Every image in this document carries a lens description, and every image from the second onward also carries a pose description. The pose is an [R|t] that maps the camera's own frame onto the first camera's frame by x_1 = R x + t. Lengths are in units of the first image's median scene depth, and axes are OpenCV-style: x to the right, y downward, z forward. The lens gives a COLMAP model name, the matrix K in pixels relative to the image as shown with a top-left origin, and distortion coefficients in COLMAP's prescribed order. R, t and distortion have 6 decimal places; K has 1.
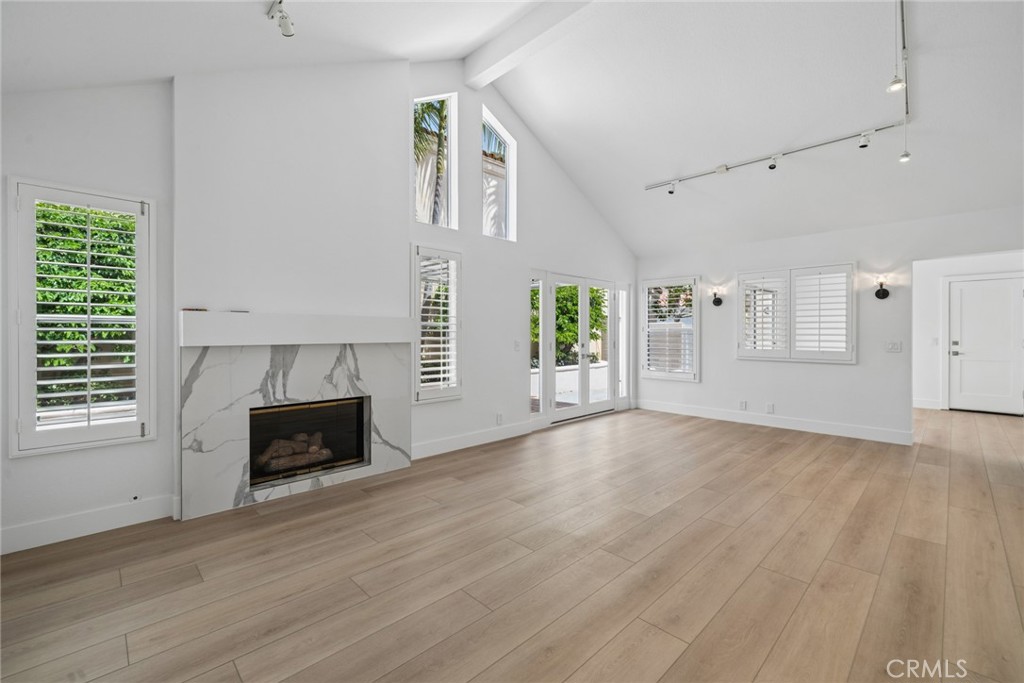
lens RADIAL K [[417.6, 0, 520.9], [0, 417.6, 327.9], [0, 0, 1]] dist [-0.001202, 0.001043]
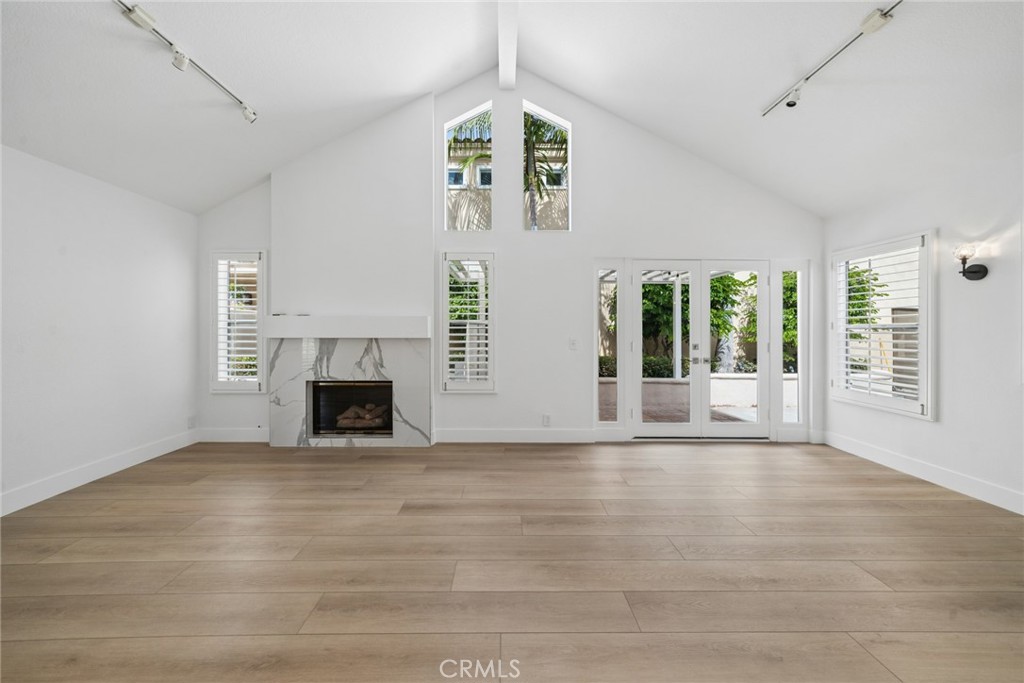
lens RADIAL K [[355.6, 0, 511.5], [0, 355.6, 325.0], [0, 0, 1]] dist [0.006305, -0.000117]
pose [[0.730804, -0.006667, -0.682554, 0.594288], [0.003815, 0.999977, -0.005683, 0.005645], [0.682576, 0.001549, 0.730813, 0.468111]]
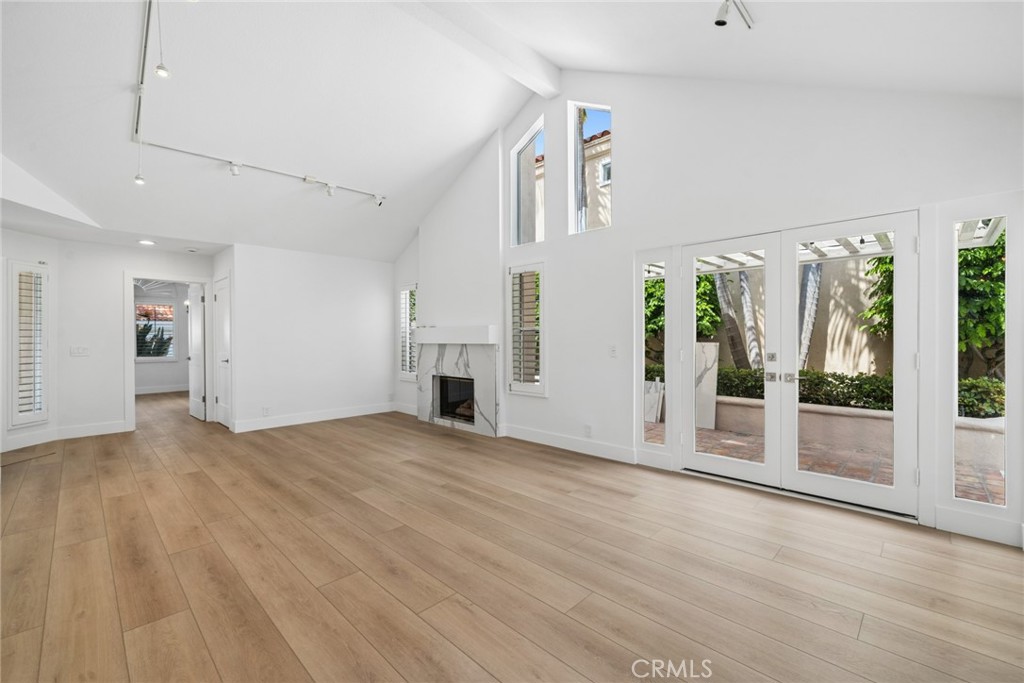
lens RADIAL K [[417.6, 0, 503.4], [0, 417.6, 333.2], [0, 0, 1]] dist [-0.001202, 0.001043]
pose [[0.031863, -0.011453, -0.999427, 1.118858], [0.020304, 0.999735, -0.010809, 0.016098], [0.999286, -0.019948, 0.032087, 1.041428]]
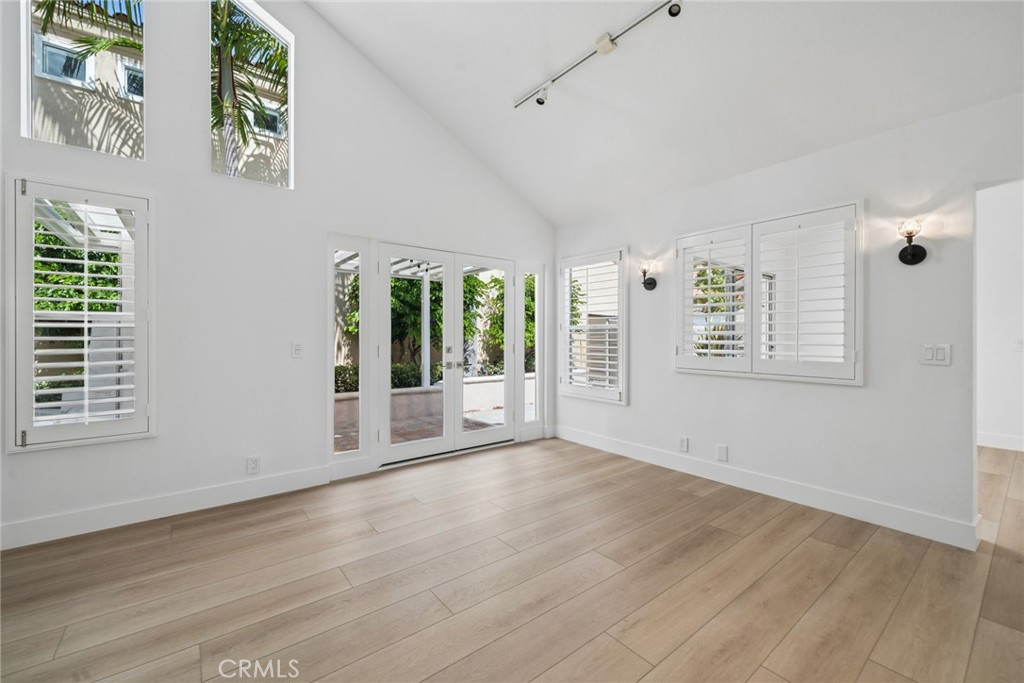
lens RADIAL K [[417.6, 0, 508.2], [0, 417.6, 330.5], [0, 0, 1]] dist [-0.001202, 0.001043]
pose [[0.994319, -0.001388, -0.106429, 0.537220], [0.001491, 0.999998, 0.000884, 0.016415], [0.106428, -0.001037, 0.994320, 0.546860]]
